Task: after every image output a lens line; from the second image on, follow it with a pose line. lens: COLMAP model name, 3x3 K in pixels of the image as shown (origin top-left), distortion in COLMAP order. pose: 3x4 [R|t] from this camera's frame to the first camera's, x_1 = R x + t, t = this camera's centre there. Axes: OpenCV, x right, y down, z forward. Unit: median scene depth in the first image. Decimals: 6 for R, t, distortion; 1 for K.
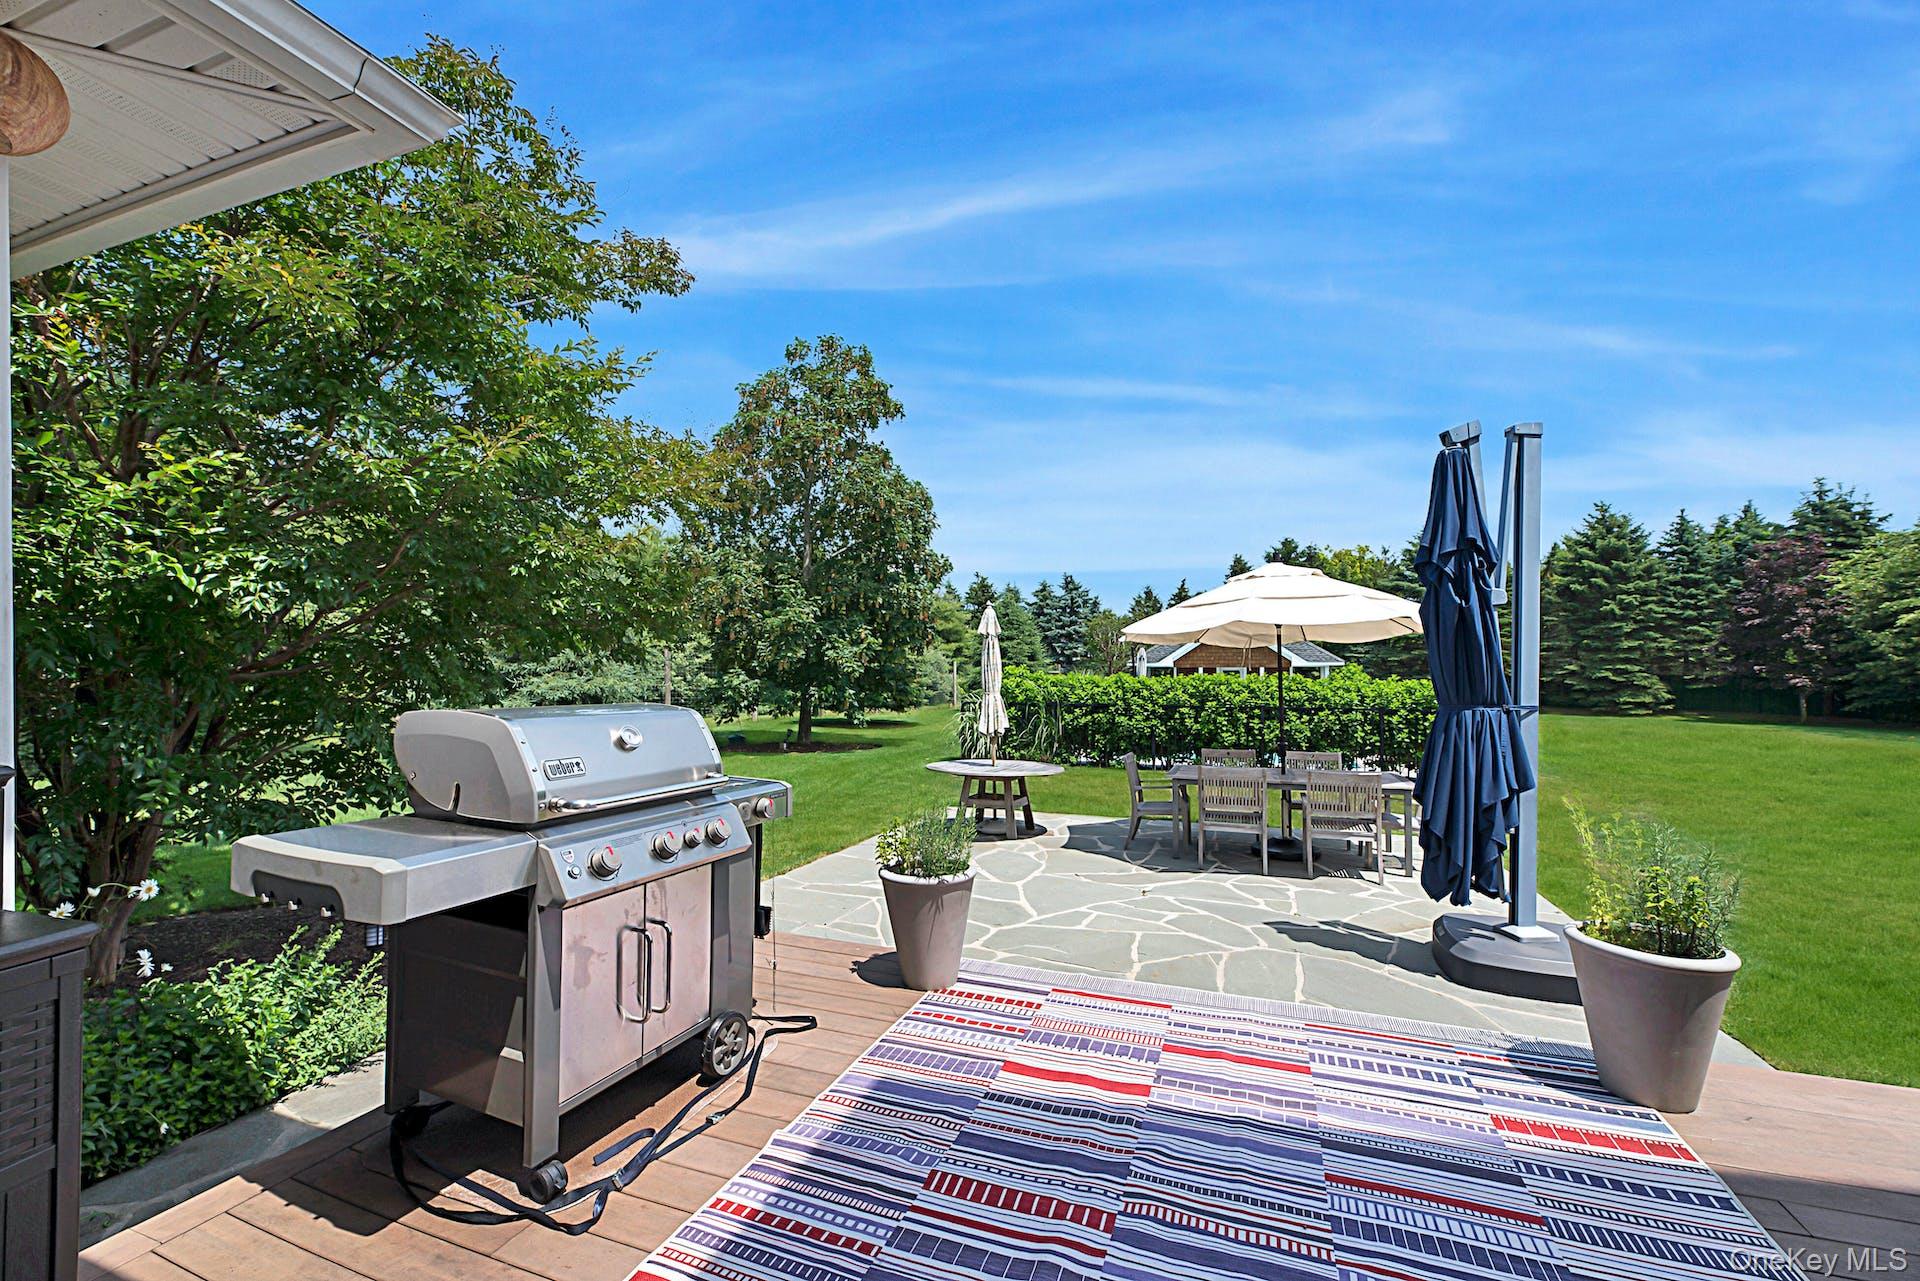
lens RADIAL K [[807.0, 0, 937.5], [0, 807.0, 643.0], [0, 0, 1]] dist [-0.001109, -0.000087]
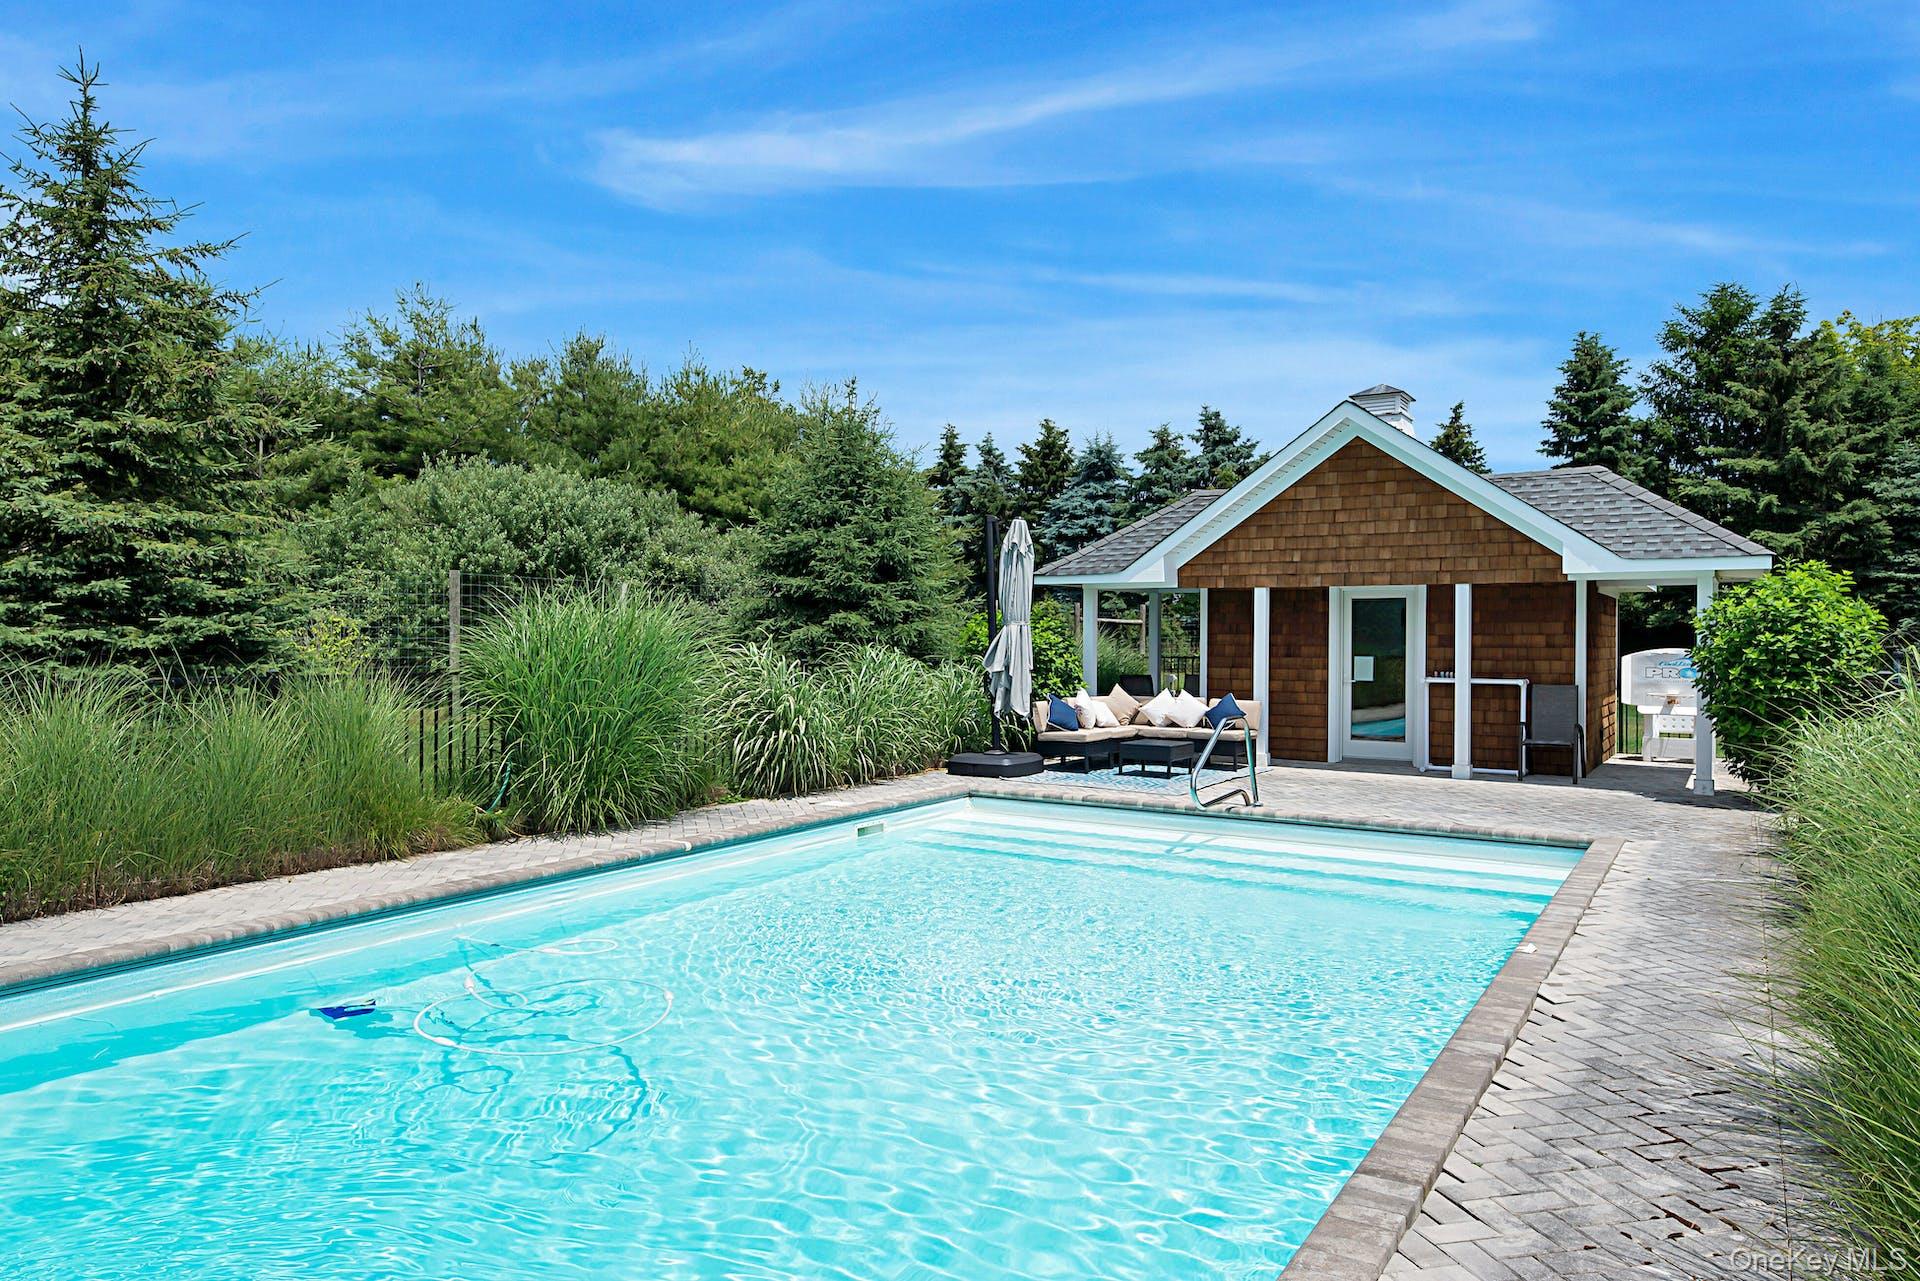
lens RADIAL K [[1291.1, 0, 925.6], [0, 1291.1, 650.2], [0, 0, 1]] dist [0.007725, 0.001631]
pose [[0.981885, 0.006160, -0.189375, 0.230398], [0.003240, 0.998779, 0.049286, 0.022920], [0.189448, -0.049007, 0.980667, 0.395049]]
